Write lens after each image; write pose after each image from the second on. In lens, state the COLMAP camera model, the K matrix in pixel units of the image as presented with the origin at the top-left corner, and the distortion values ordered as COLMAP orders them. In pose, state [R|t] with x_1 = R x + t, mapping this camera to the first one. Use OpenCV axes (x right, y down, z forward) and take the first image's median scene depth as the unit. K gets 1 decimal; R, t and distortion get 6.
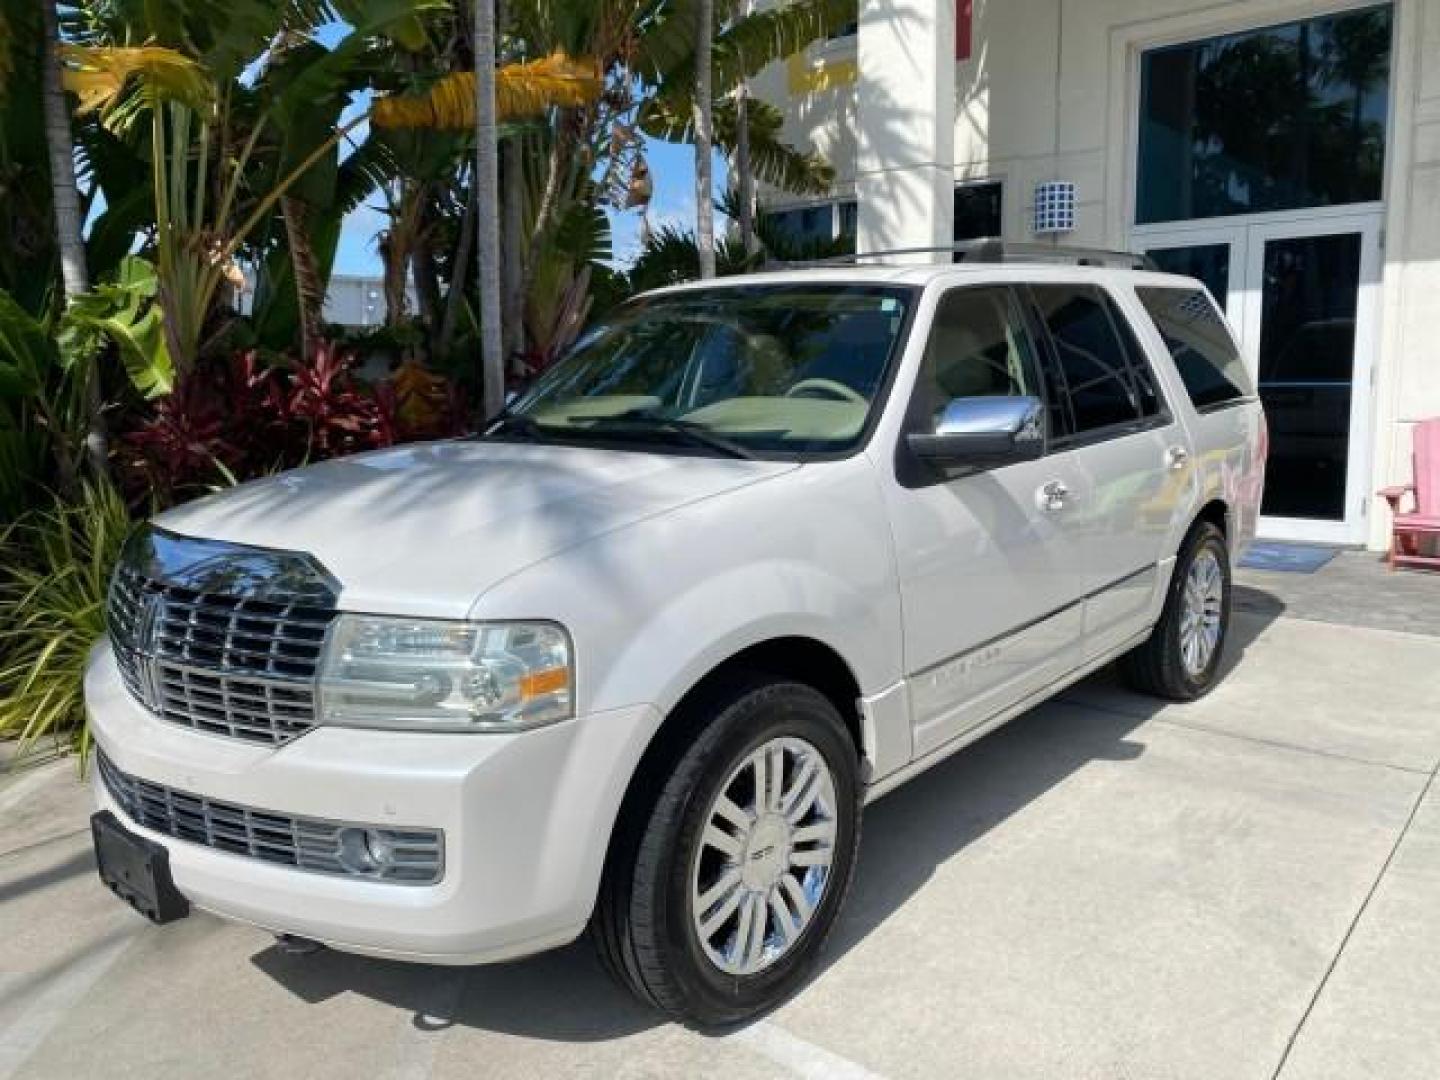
lens RADIAL K [[1118.6, 0, 702.3], [0, 1118.6, 514.0], [0, 0, 1]] dist [0.027735, -0.022819]
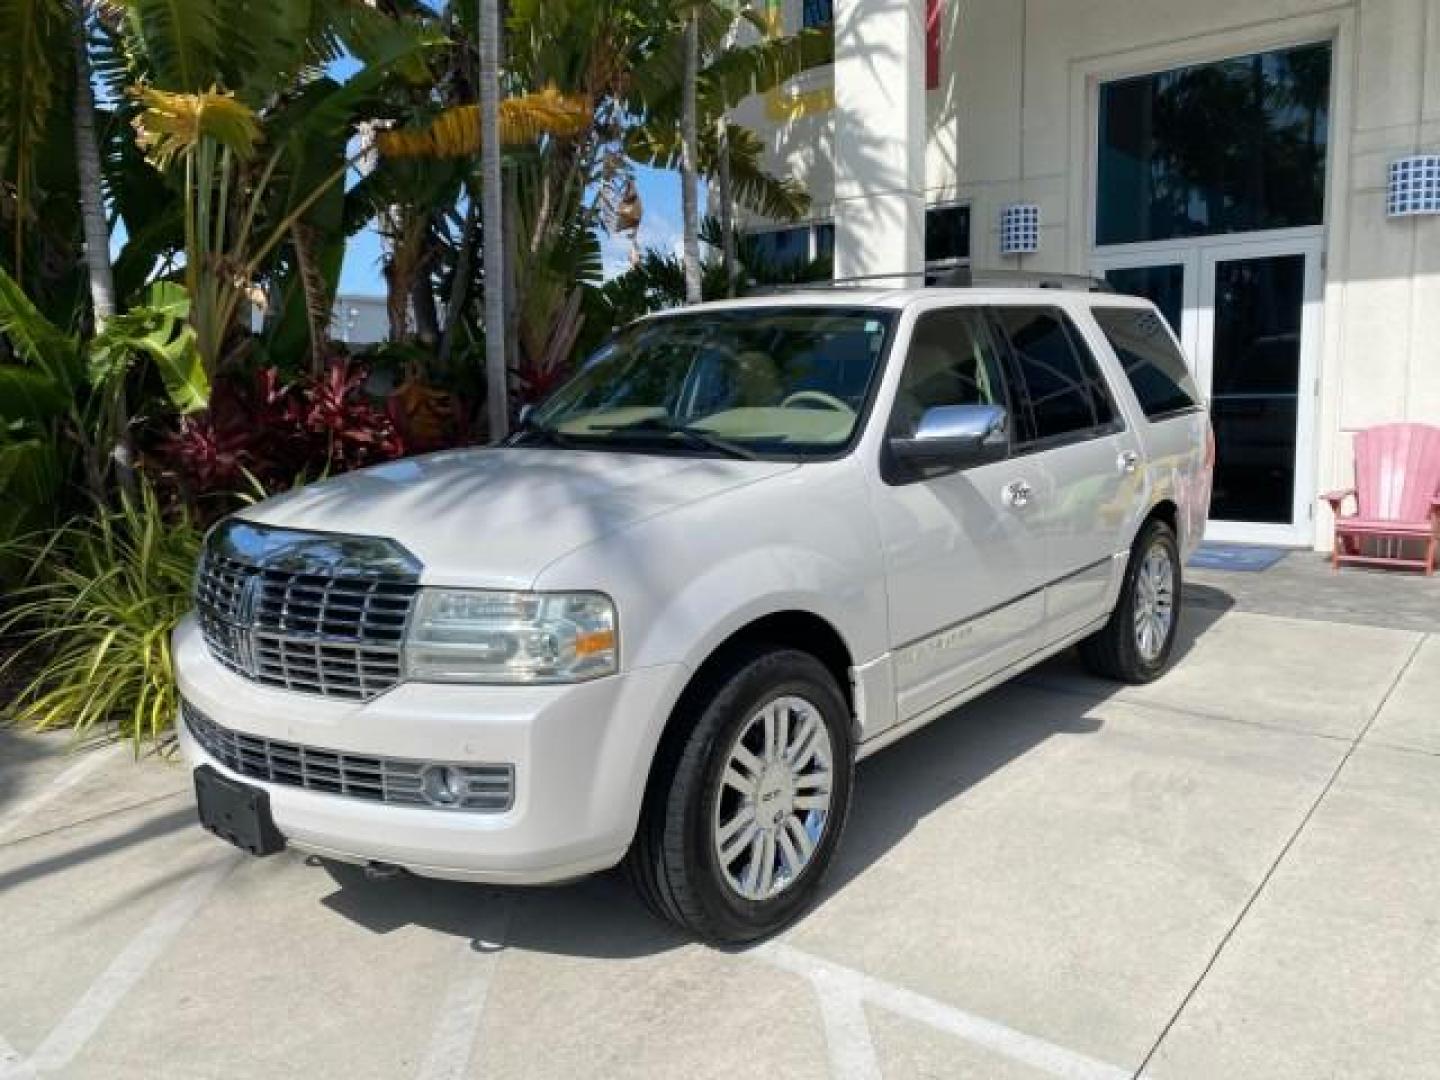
lens RADIAL K [[1118.6, 0, 697.2], [0, 1118.6, 514.7], [0, 0, 1]] dist [0.027735, -0.022819]
pose [[0.999781, -0.005675, 0.020138, -0.027914], [0.005937, 0.999898, -0.012970, 0.014915], [-0.020062, 0.013087, 0.999713, -0.103770]]
